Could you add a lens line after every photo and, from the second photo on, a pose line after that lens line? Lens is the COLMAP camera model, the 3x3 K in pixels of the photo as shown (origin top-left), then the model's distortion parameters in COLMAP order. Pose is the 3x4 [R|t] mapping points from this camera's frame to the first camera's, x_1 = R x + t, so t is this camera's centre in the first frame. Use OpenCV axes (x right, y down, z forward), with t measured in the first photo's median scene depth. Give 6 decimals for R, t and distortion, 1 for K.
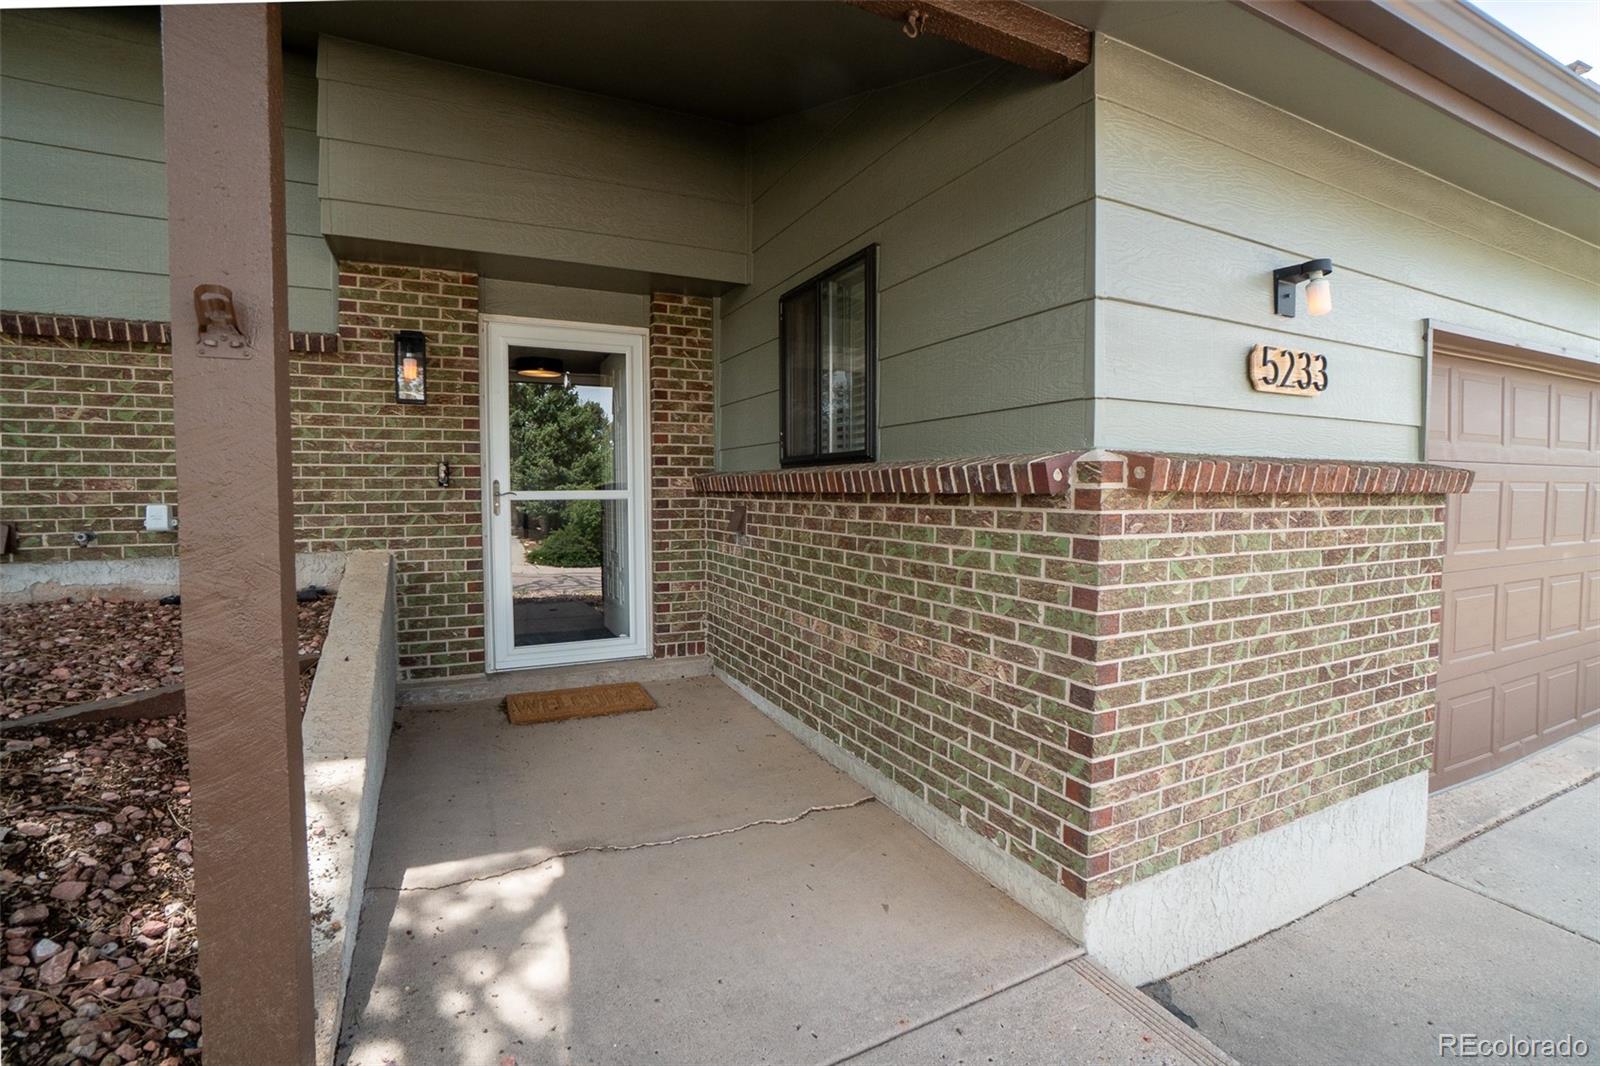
lens RADIAL K [[713.9, 0, 793.6], [0, 713.9, 517.5], [0, 0, 1]] dist [-0.086221, 0.033292]
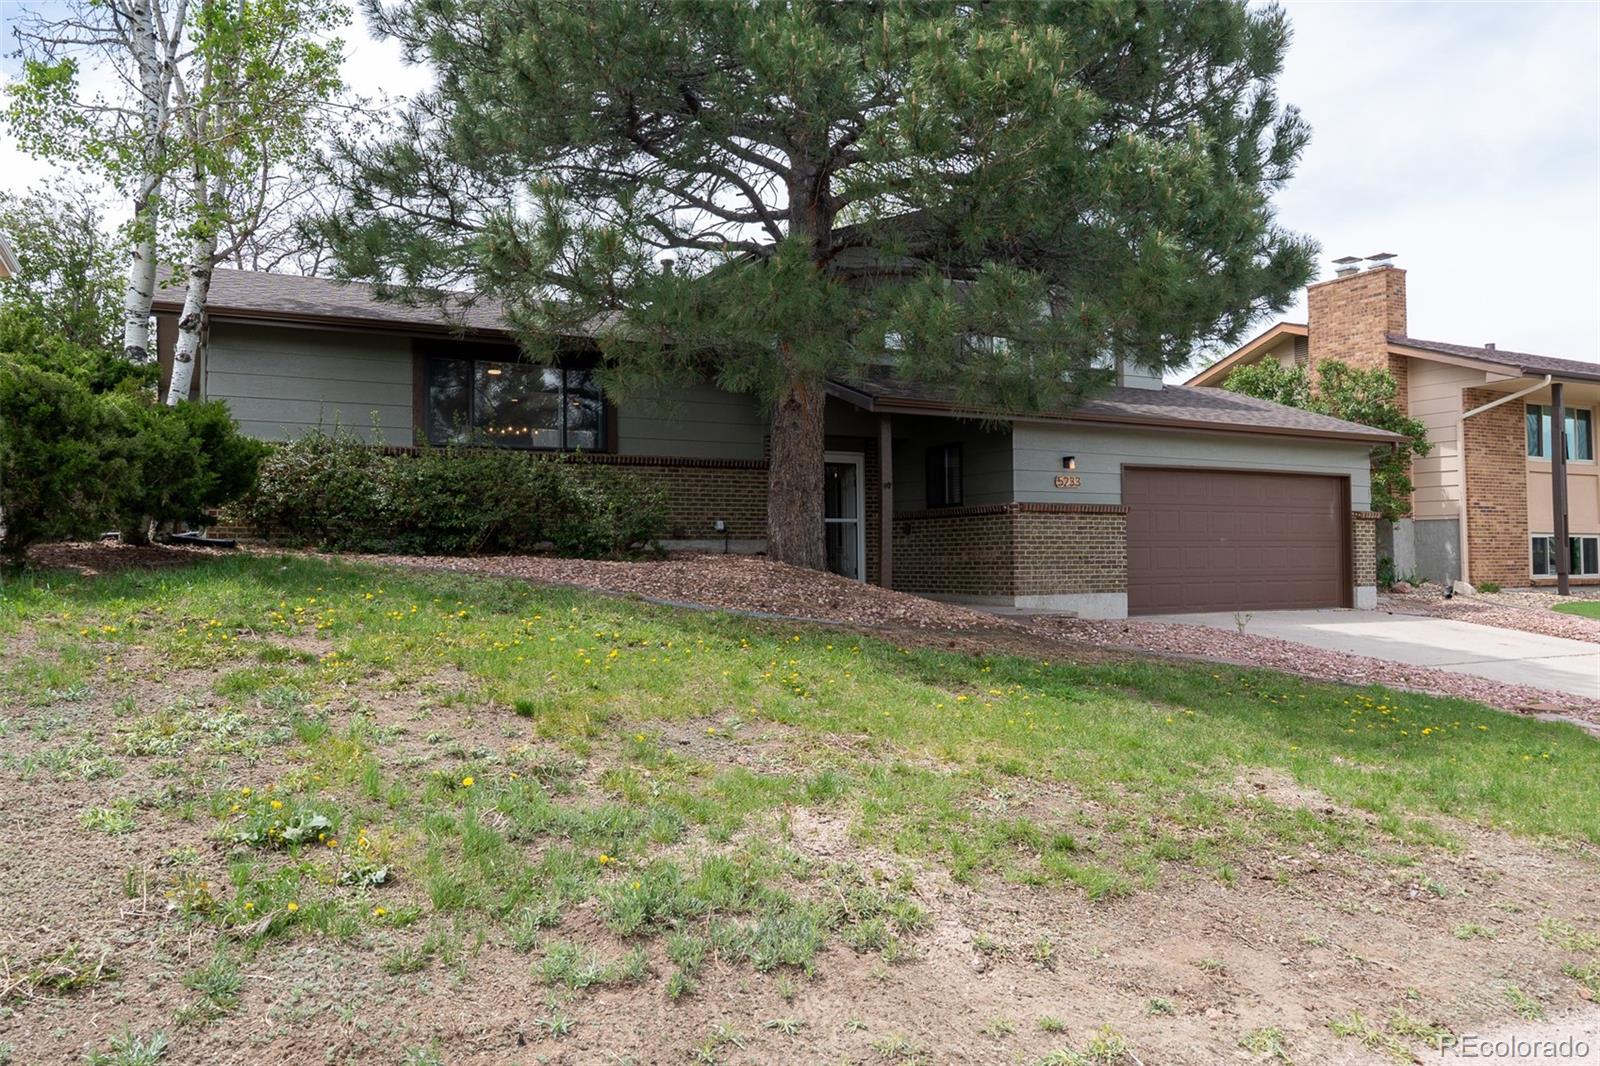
lens RADIAL K [[1187.9, 0, 800.0], [0, 1187.9, 533.0], [0, 0, 1]] dist [-0.000491, 0.001628]
pose [[0.999013, -0.006864, 0.043891, -0.976009], [0.009698, 0.997858, -0.064692, 0.438772], [-0.043353, 0.065053, 0.996940, -4.931854]]
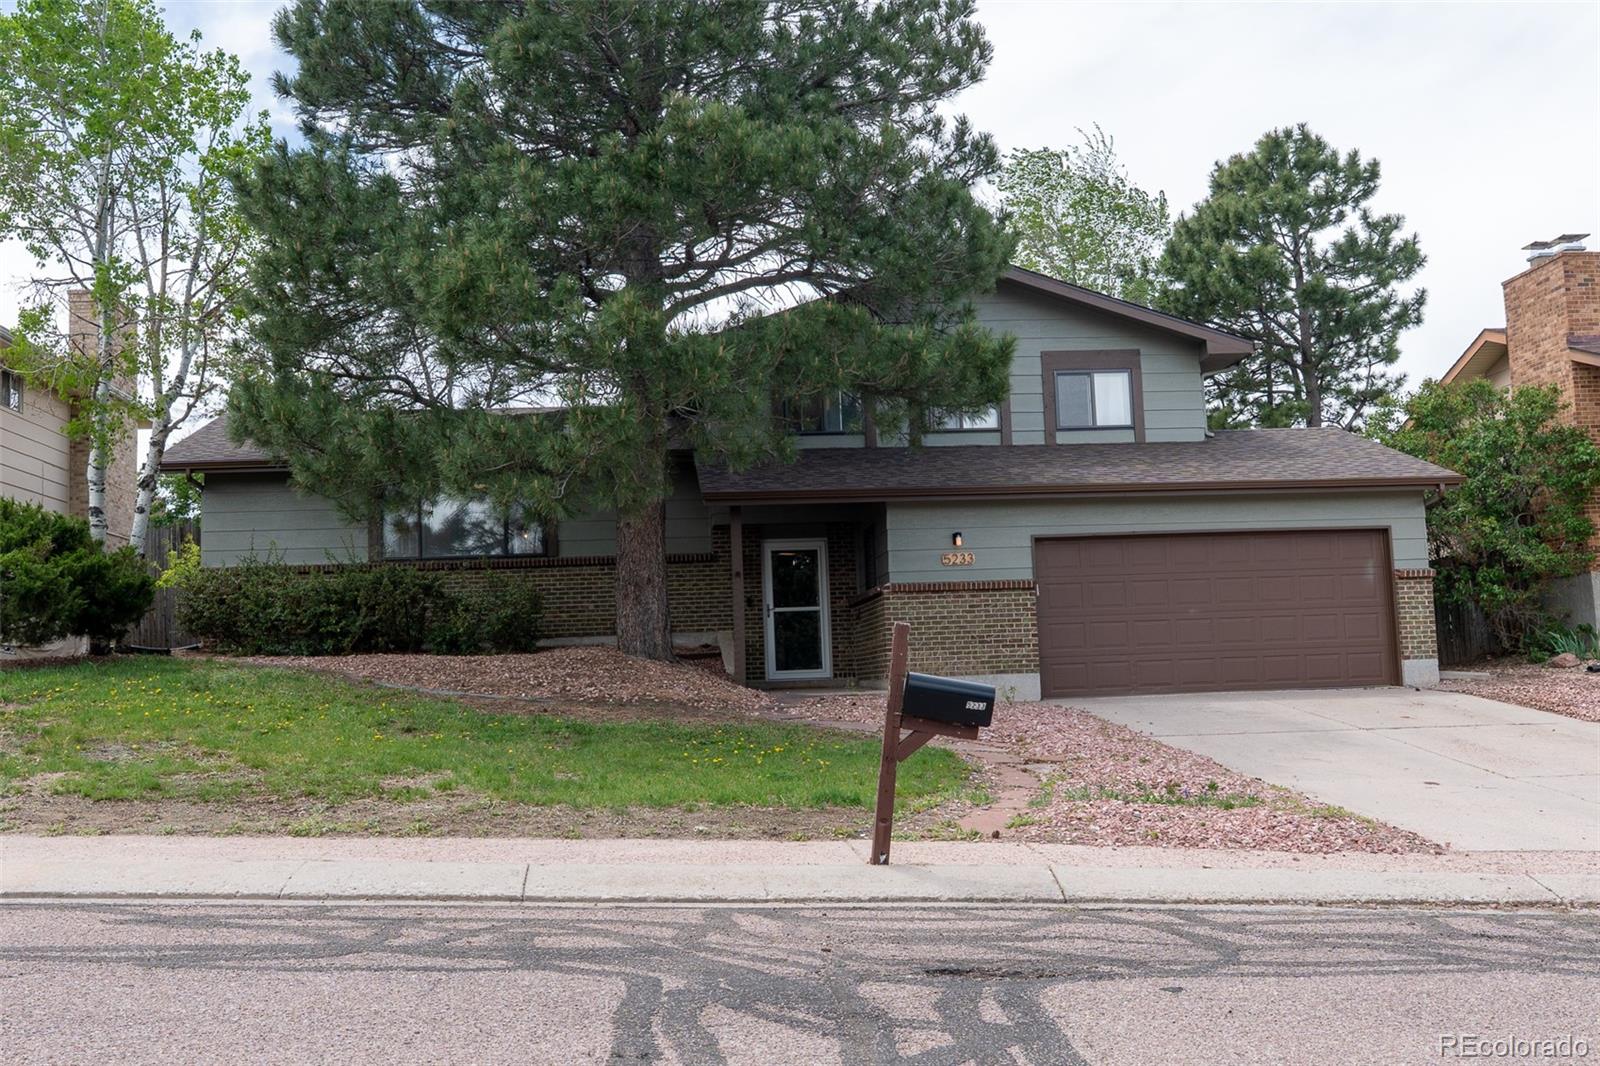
lens RADIAL K [[1670.7, 0, 800.0], [0, 1670.7, 533.0], [0, 0, 1]] dist [0.013564, 0.006041]
pose [[0.934642, -0.067712, -0.349084, 2.684471], [0.022915, 0.991131, -0.130897, 0.720441], [0.354852, 0.114342, 0.927904, -6.811256]]
